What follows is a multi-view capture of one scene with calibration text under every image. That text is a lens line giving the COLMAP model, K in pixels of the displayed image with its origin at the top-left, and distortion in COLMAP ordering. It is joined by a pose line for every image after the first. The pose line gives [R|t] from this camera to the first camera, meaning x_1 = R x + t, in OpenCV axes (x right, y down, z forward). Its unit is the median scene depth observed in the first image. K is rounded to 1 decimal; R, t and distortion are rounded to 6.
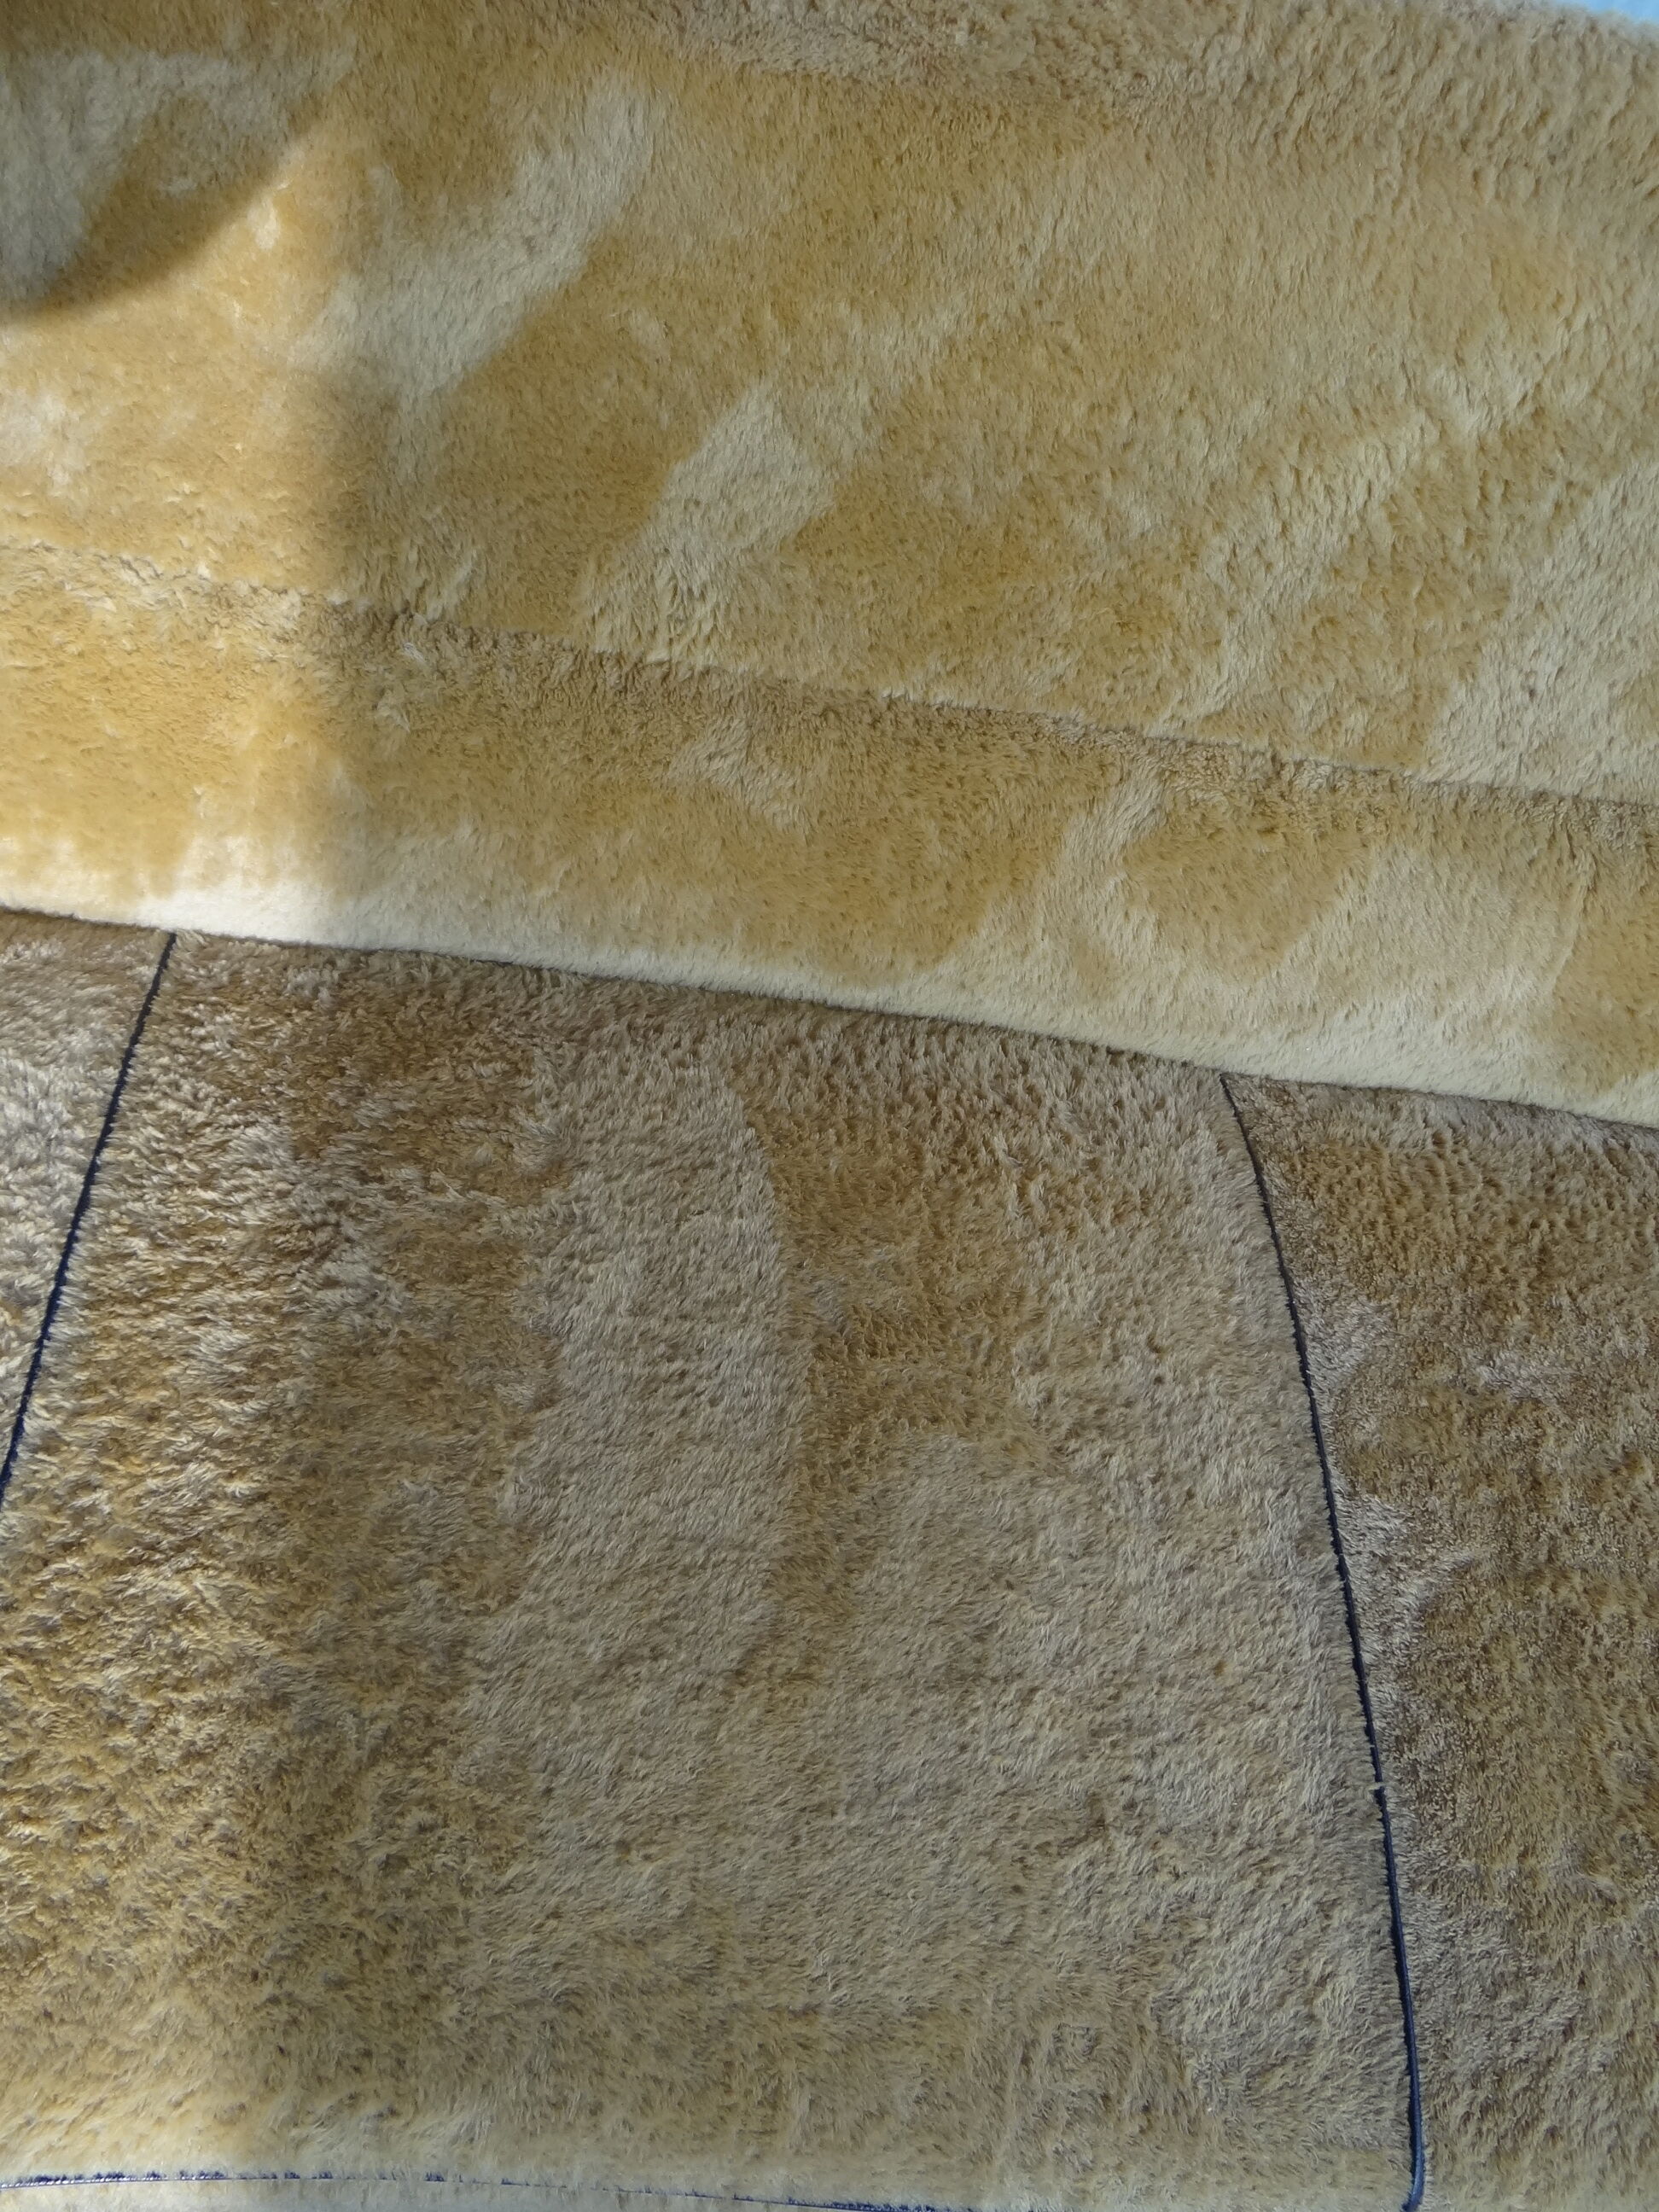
lens RADIAL K [[1791.3, 0, 829.5], [0, 1791.3, 1106.0], [0, 0, 1]] dist [-0.005495, 0.000233]
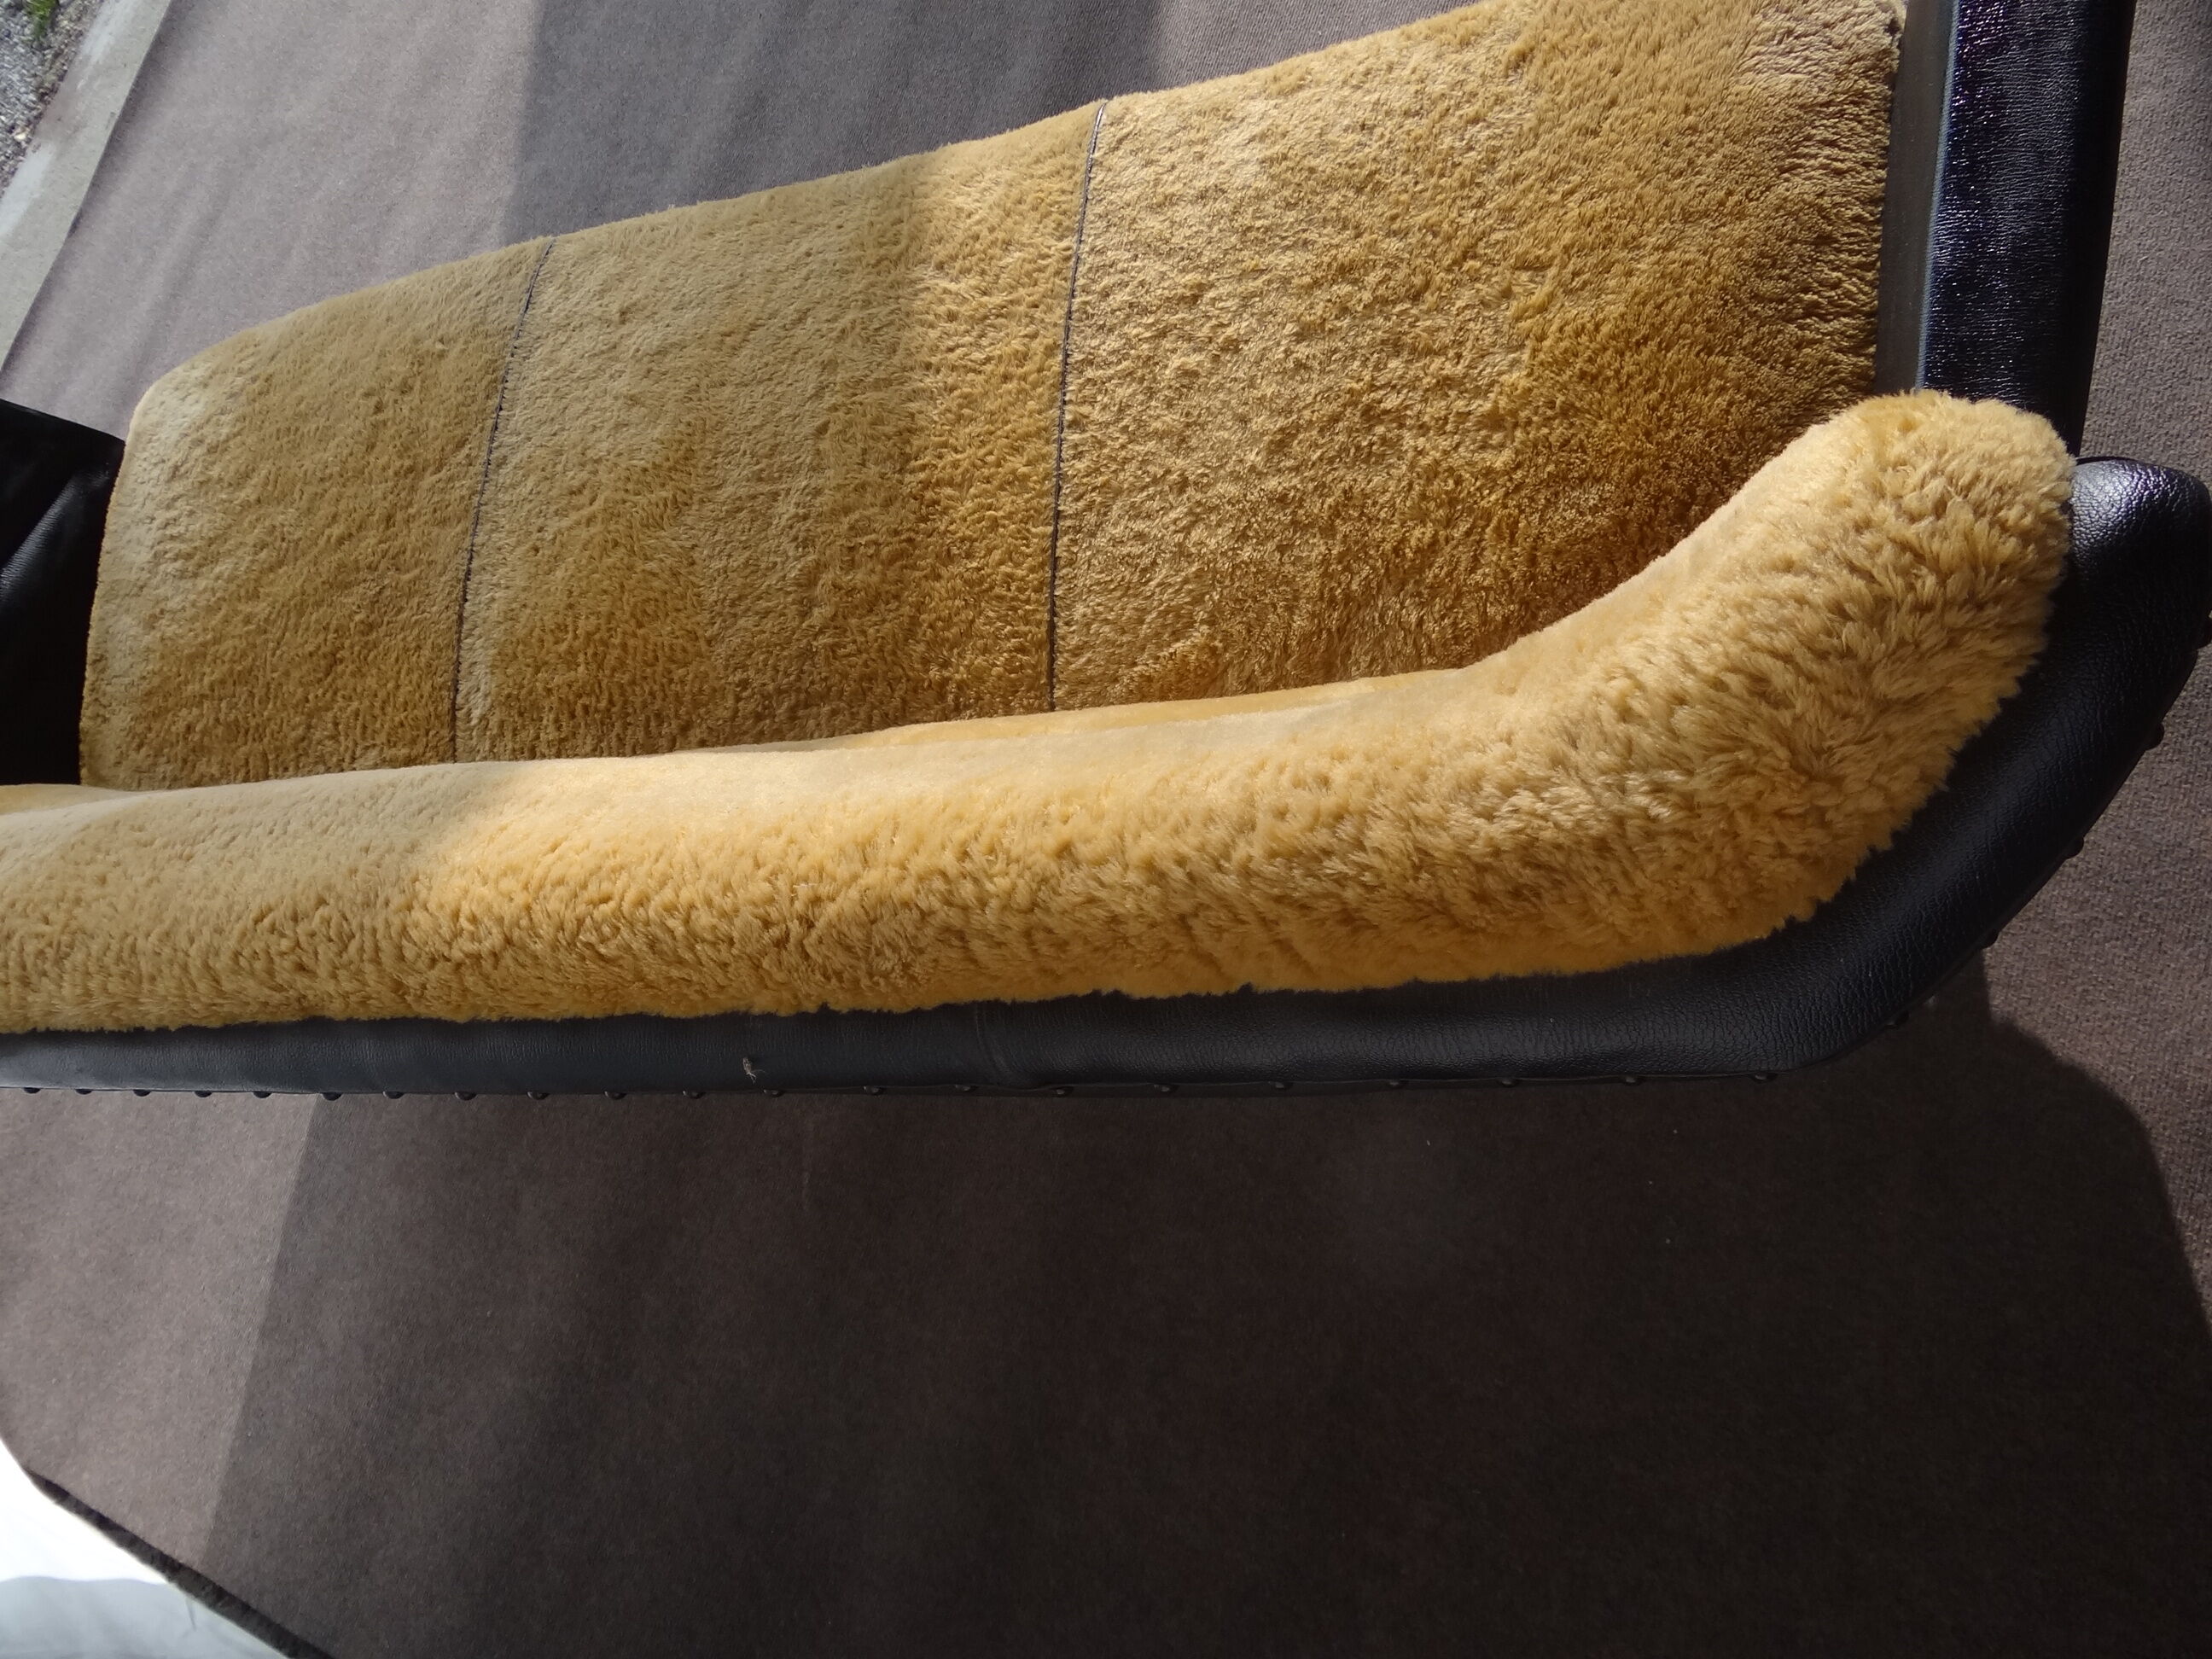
lens RADIAL K [[1695.0, 0, 1106.0], [0, 1695.0, 829.5], [0, 0, 1]] dist [0.036221, -0.001923]
pose [[-0.971045, -0.015051, 0.238421, -0.816414], [0.199830, -0.598094, 0.776113, -1.297956], [0.130916, 0.801285, 0.583784, 0.335196]]
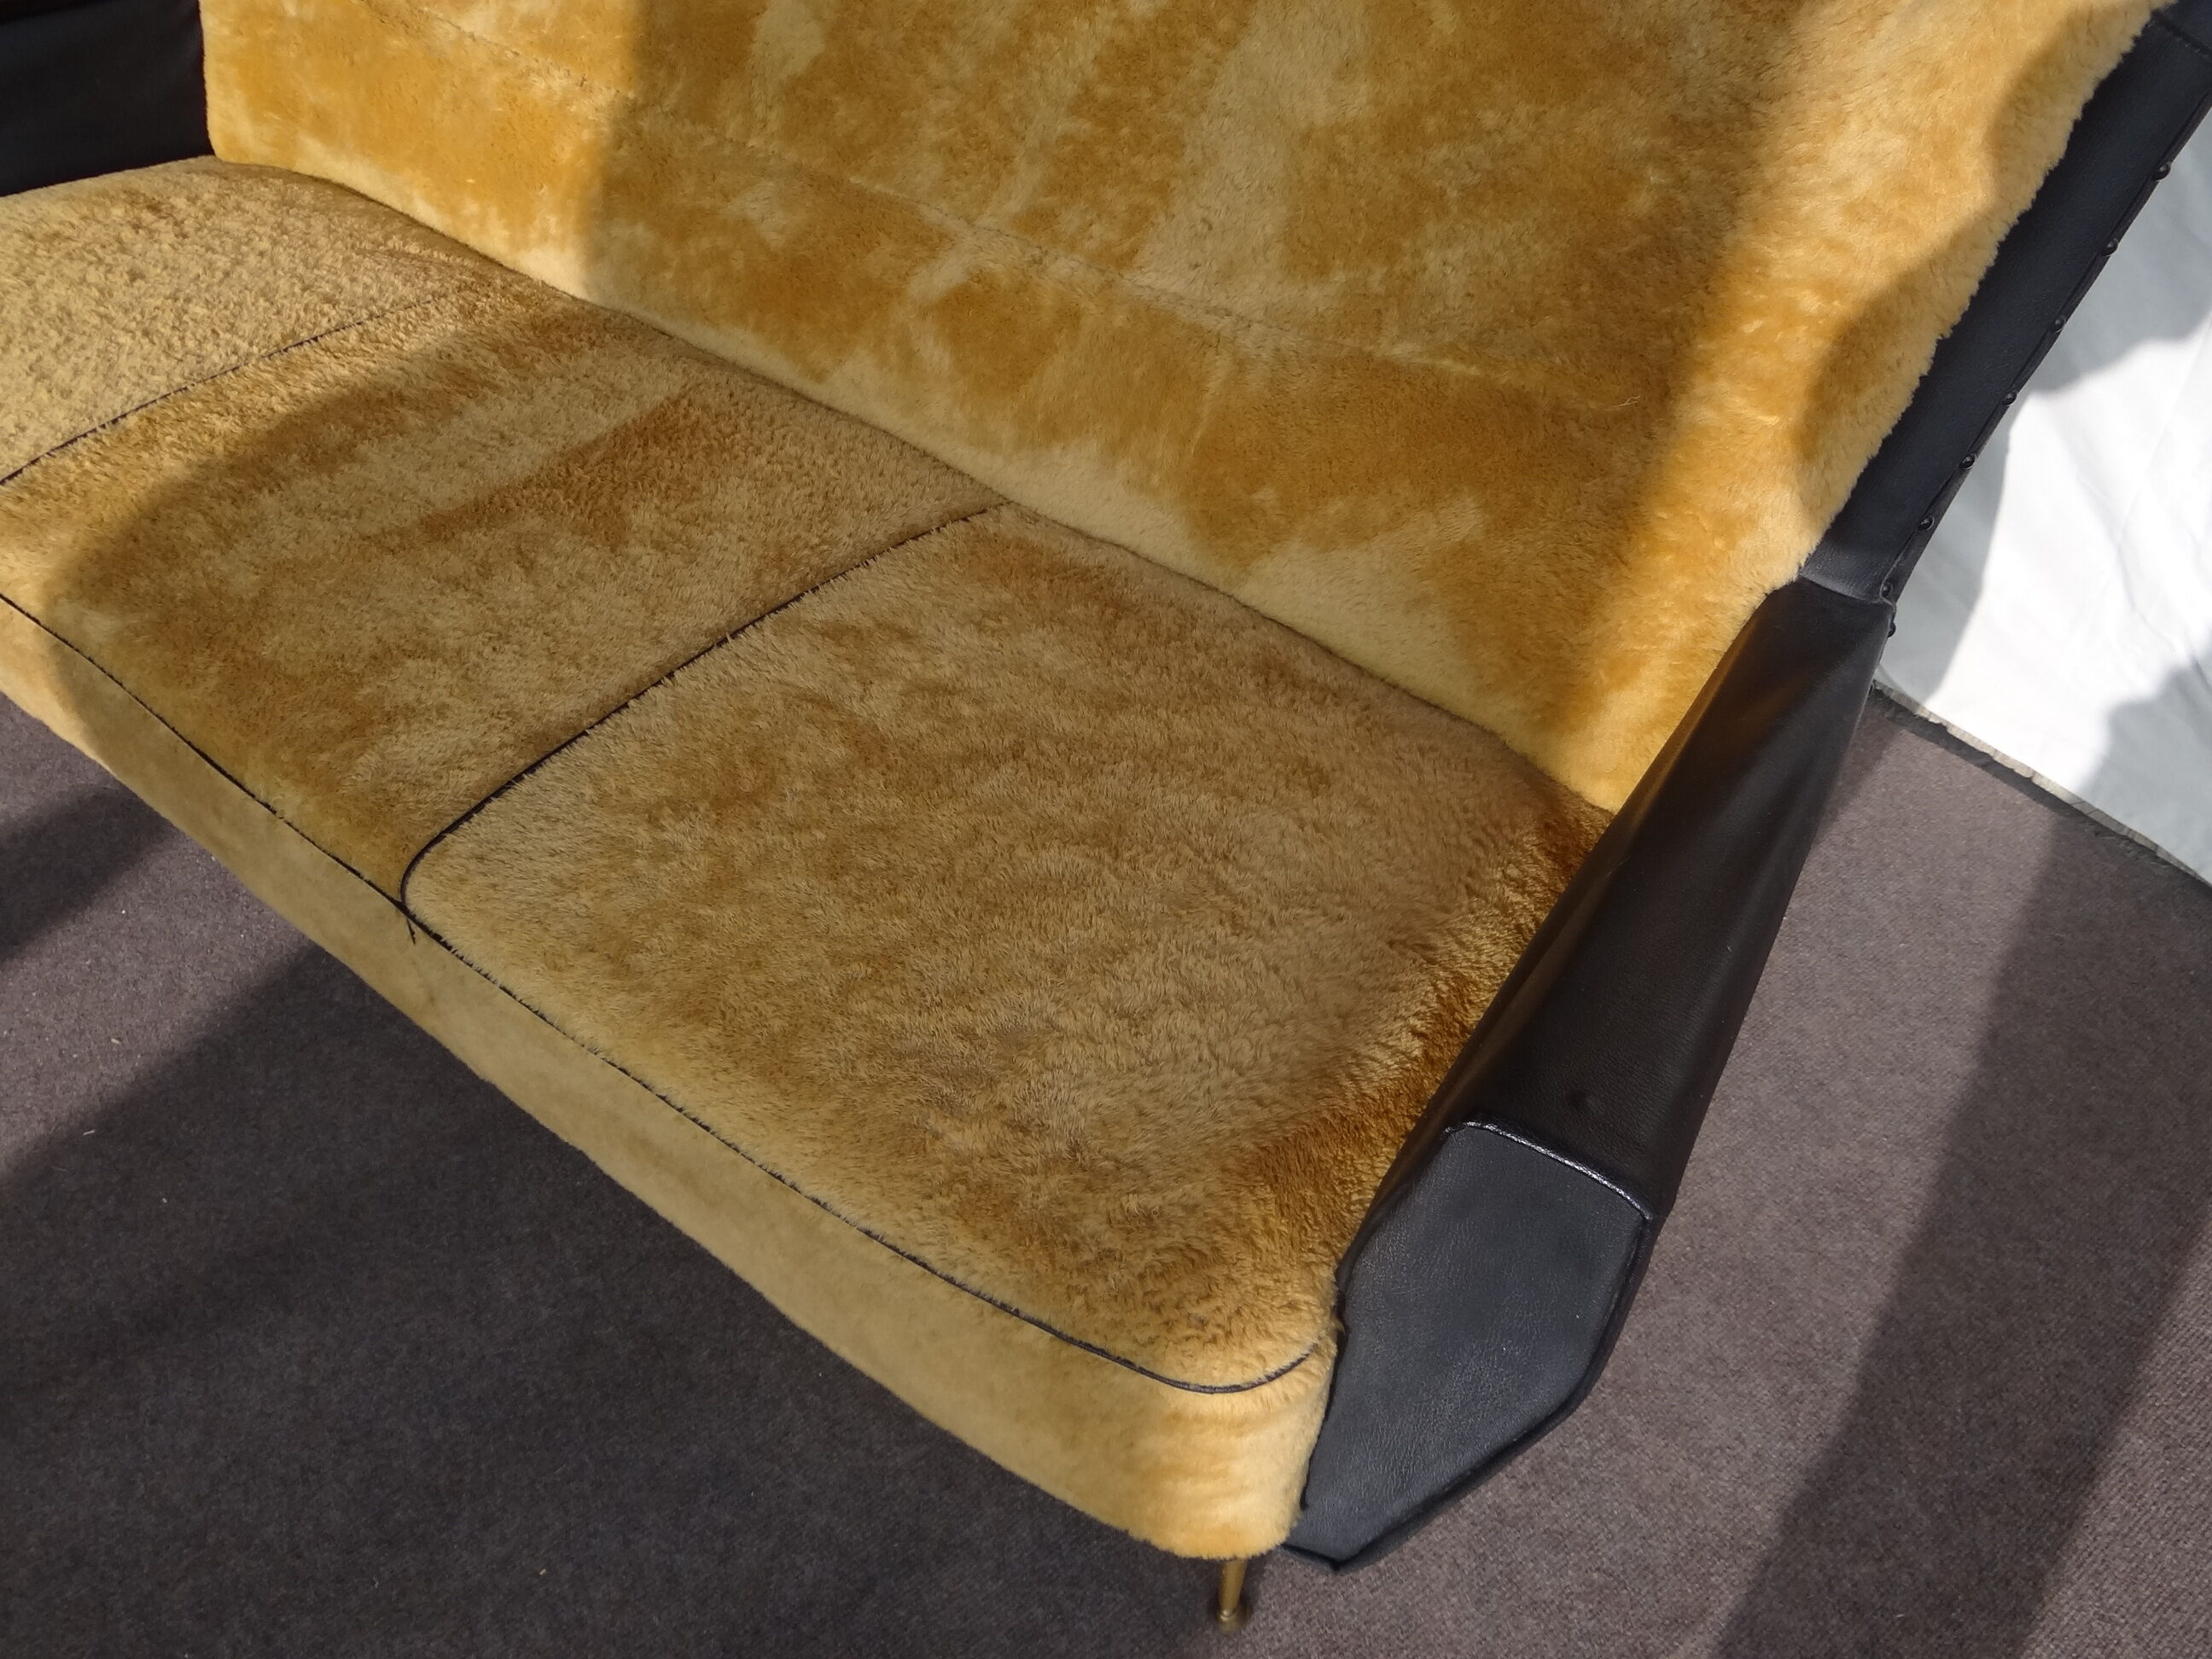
lens RADIAL K [[1695.0, 0, 1106.0], [0, 1695.0, 829.5], [0, 0, 1]] dist [0.036221, -0.001923]
pose [[0.768780, 0.268563, -0.580388, 1.381086], [-0.418444, 0.897551, -0.138946, 0.449617], [0.483613, 0.349679, 0.802399, 0.099355]]
